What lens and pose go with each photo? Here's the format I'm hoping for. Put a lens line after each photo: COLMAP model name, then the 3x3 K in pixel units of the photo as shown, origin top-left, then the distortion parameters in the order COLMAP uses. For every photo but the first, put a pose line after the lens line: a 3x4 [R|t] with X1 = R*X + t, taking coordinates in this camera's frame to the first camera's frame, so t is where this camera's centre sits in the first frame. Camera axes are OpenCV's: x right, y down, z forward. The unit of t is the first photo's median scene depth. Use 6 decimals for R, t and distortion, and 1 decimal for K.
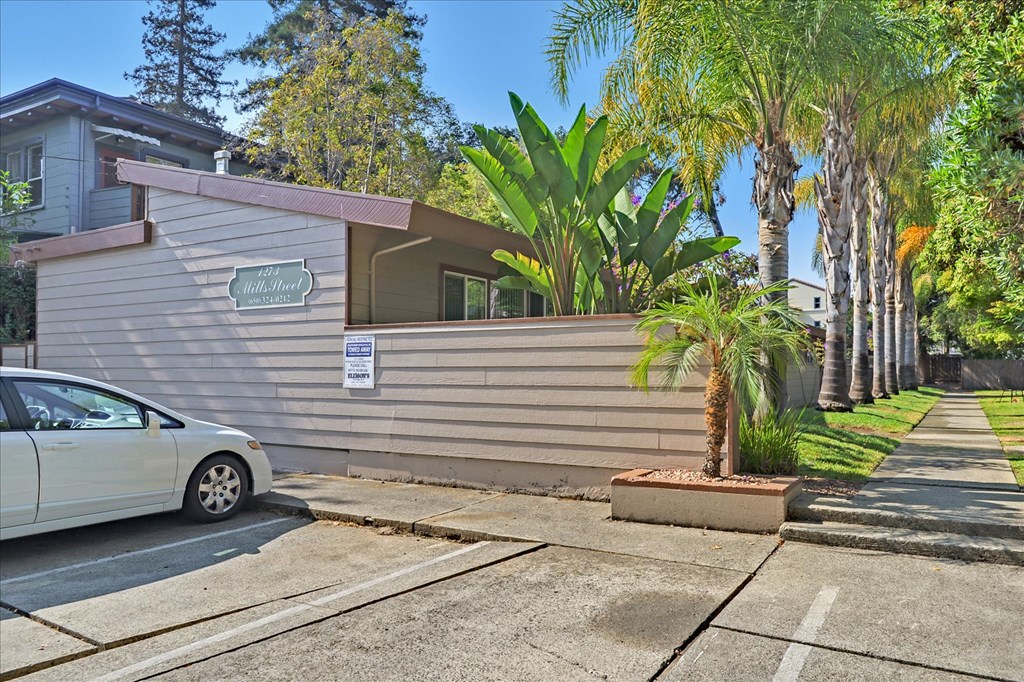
lens RADIAL K [[753.3, 0, 512.0], [0, 753.3, 341.0], [0, 0, 1]] dist [0.010139, 0.003238]
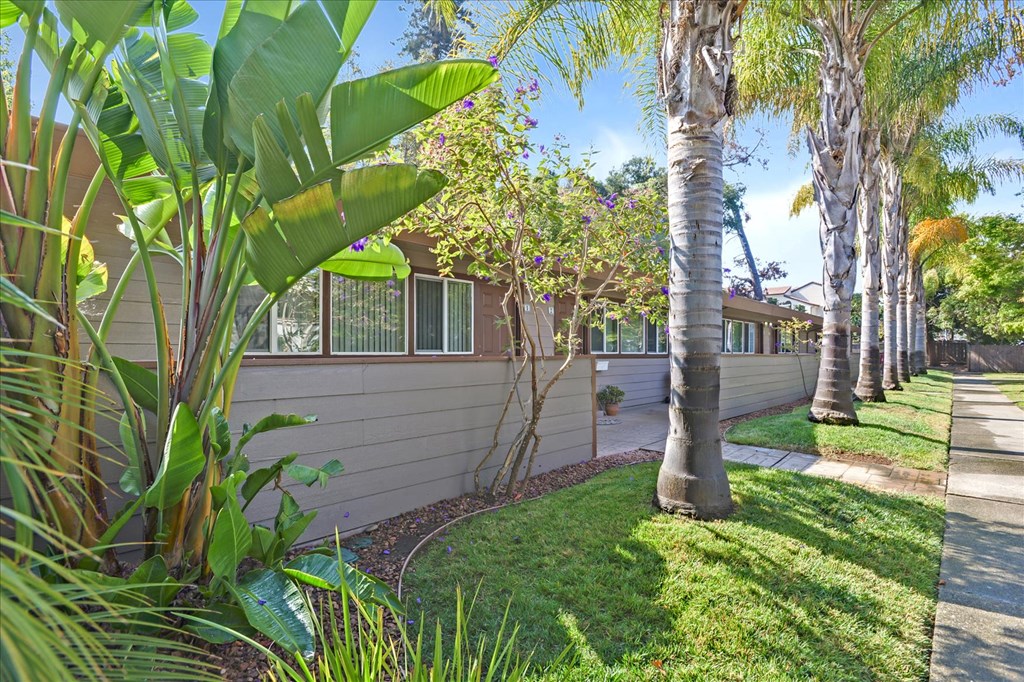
lens RADIAL K [[496.5, 0, 513.4], [0, 496.5, 347.2], [0, 0, 1]] dist [-0.003804, -0.000485]
pose [[0.981852, -0.005941, -0.189558, 0.134261], [0.011720, 0.999500, 0.029378, -0.003764], [0.189288, -0.031066, 0.981430, 0.292104]]
